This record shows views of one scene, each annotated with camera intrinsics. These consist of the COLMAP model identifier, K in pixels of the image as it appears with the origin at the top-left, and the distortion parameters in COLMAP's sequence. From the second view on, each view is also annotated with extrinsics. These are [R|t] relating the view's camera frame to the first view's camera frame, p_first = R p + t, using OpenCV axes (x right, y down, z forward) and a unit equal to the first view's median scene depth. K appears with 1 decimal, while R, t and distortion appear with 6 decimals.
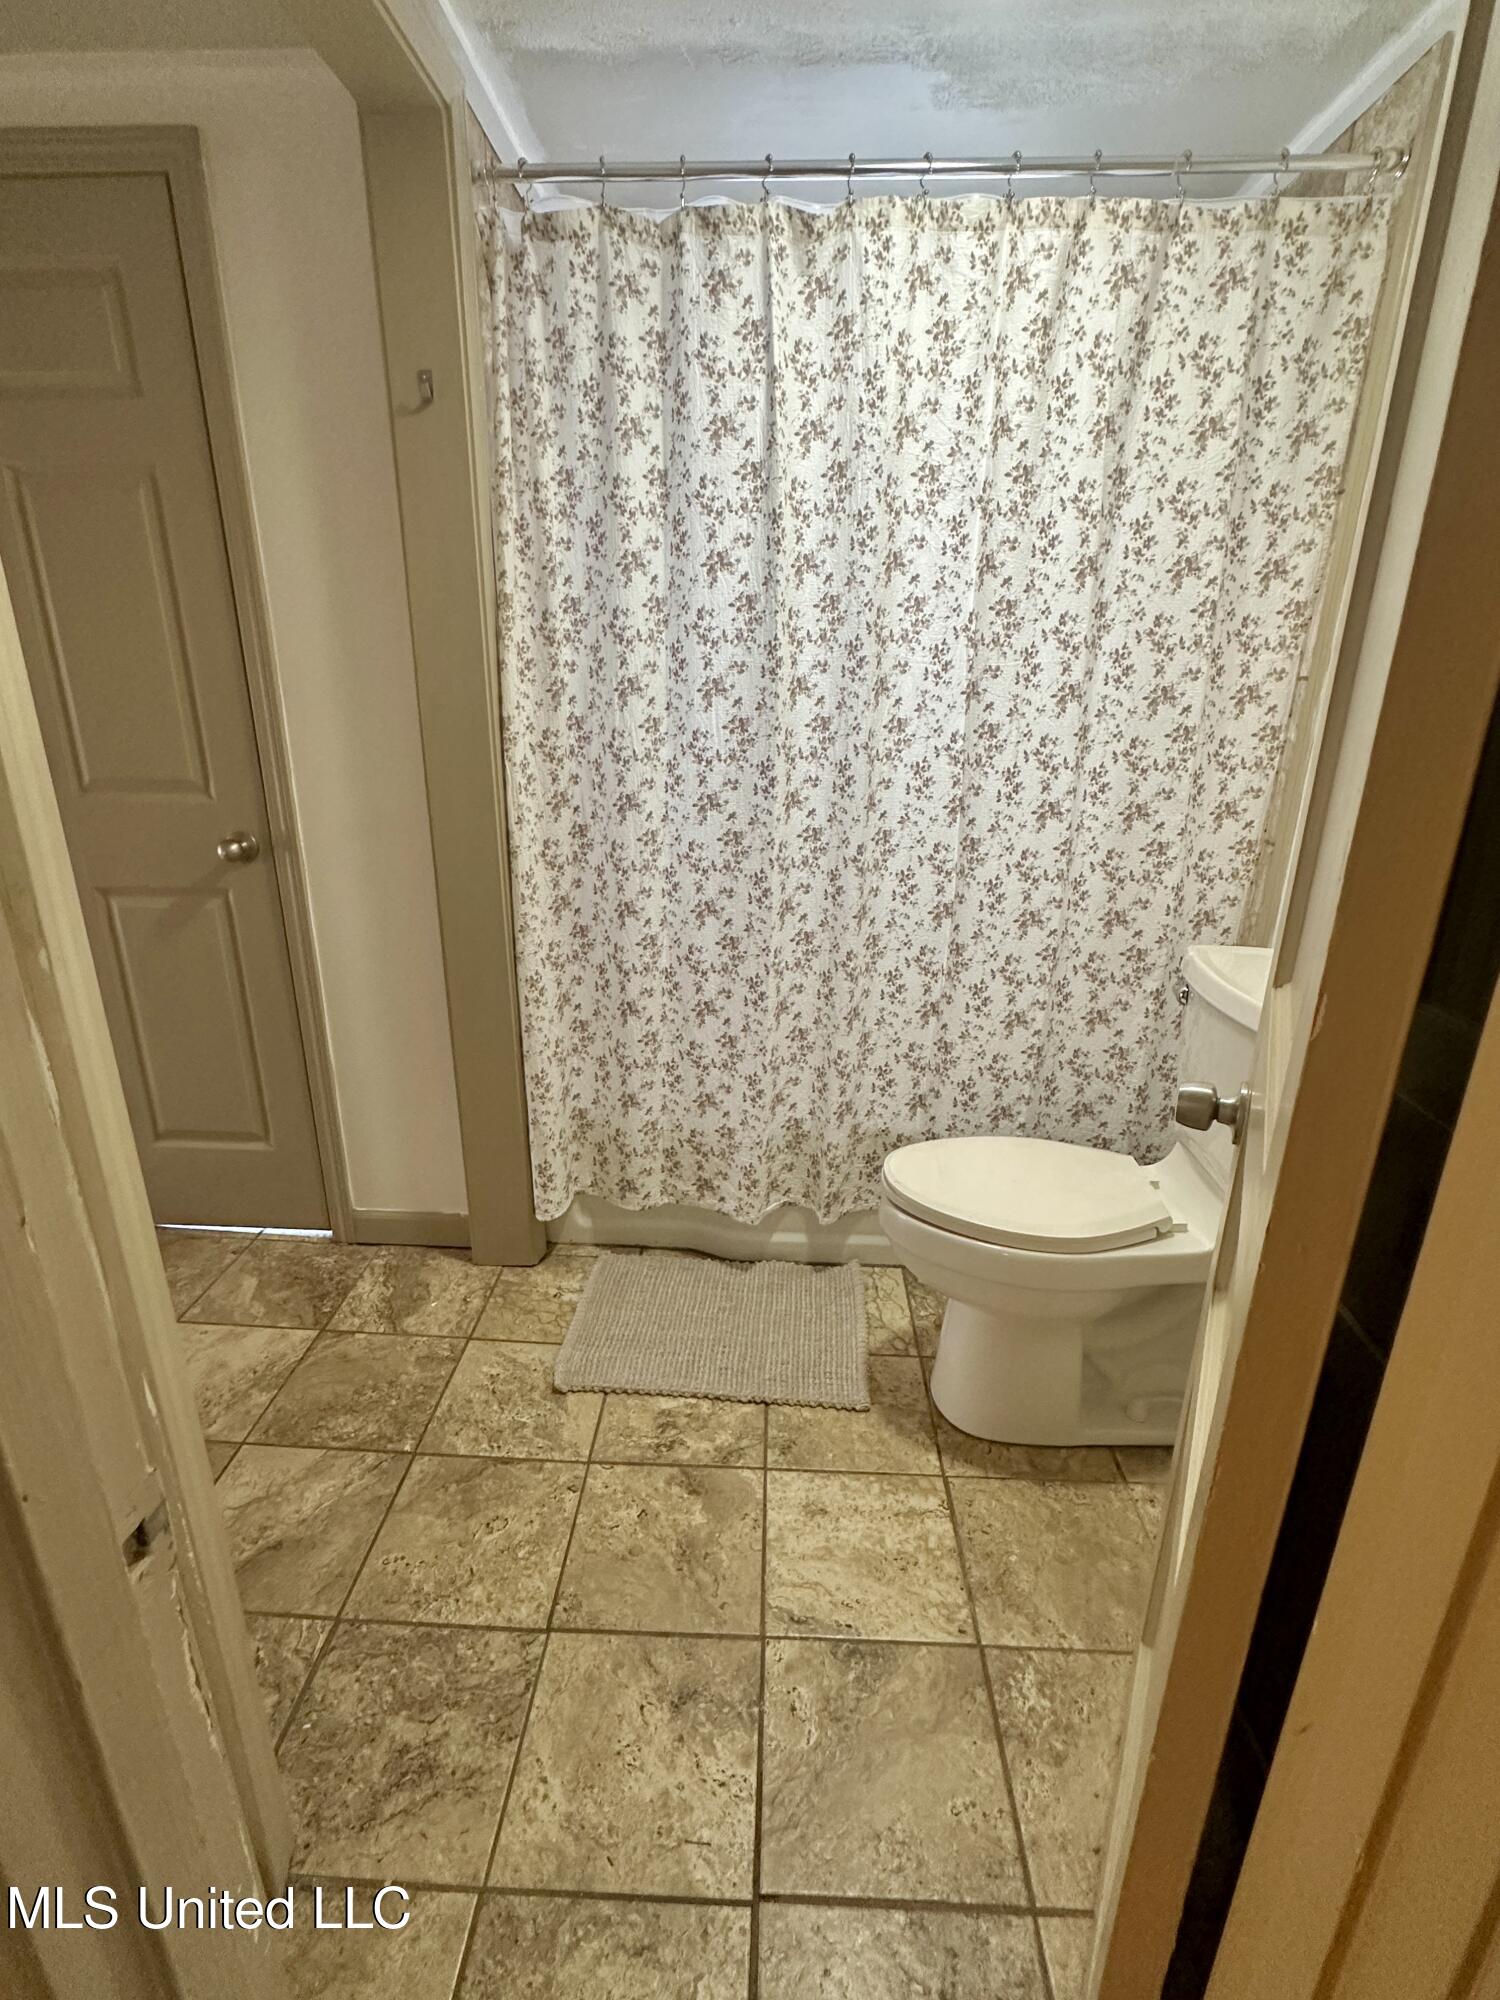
lens RADIAL K [[944.8, 0, 744.7], [0, 944.8, 992.8], [0, 0, 1]] dist [-0.004110, 0.002127]
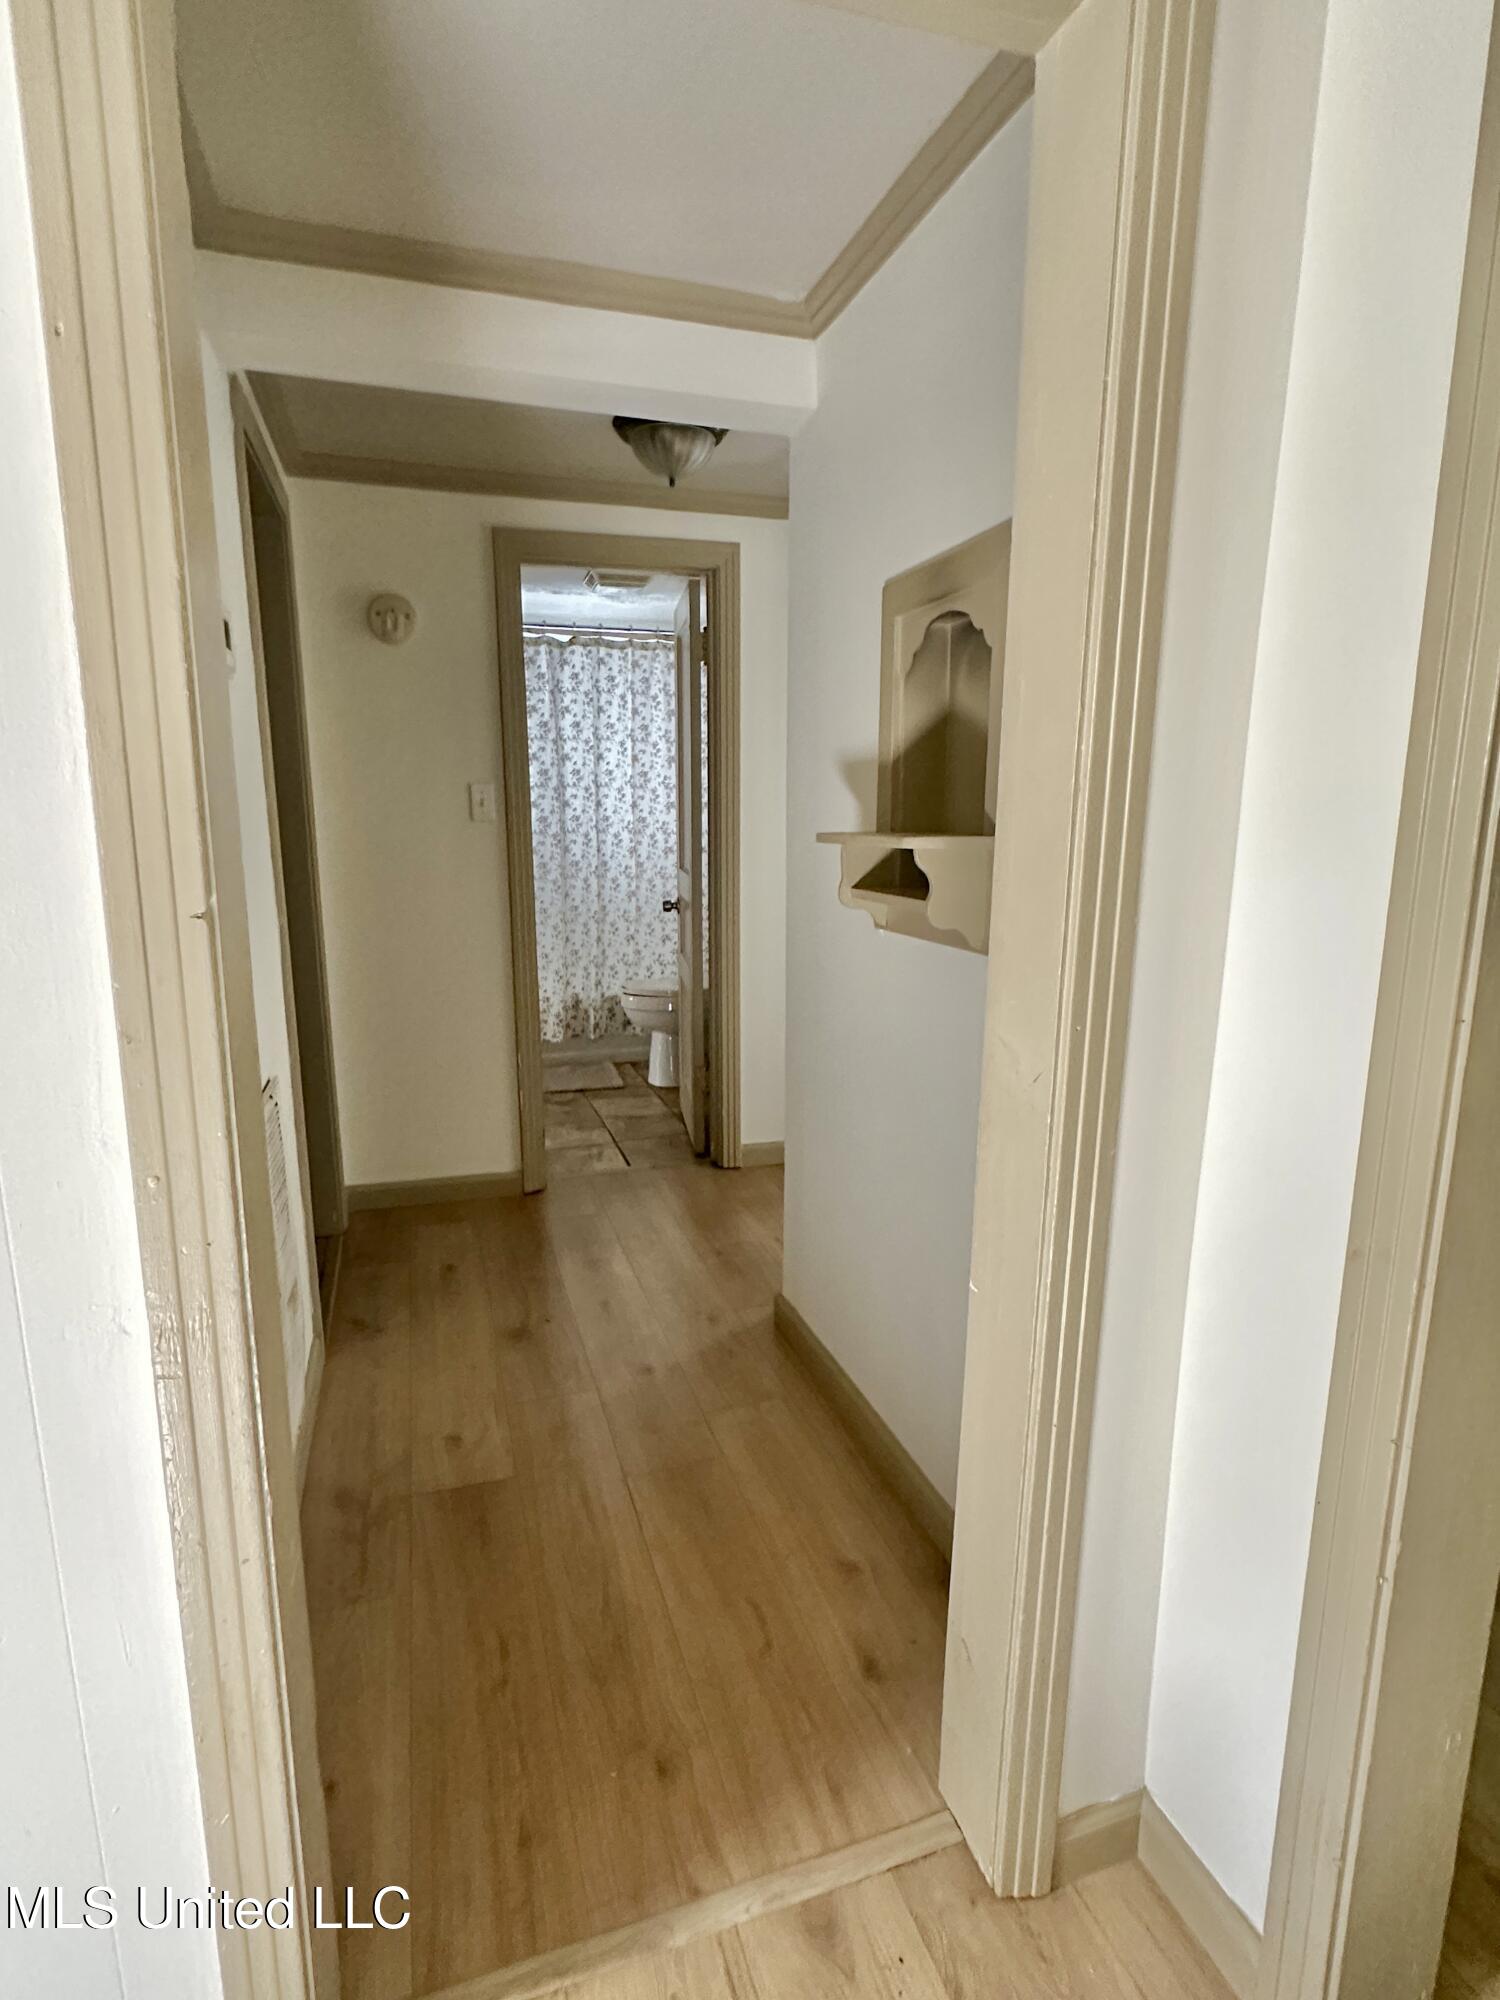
lens RADIAL K [[1044.6, 0, 749.8], [0, 1044.6, 1003.3], [0, 0, 1]] dist [-0.004124, -0.000255]
pose [[0.937530, -0.074044, 0.339935, -0.472438], [0.119865, 0.986012, -0.115813, 0.582109], [-0.326605, 0.149324, 0.933291, -1.682420]]
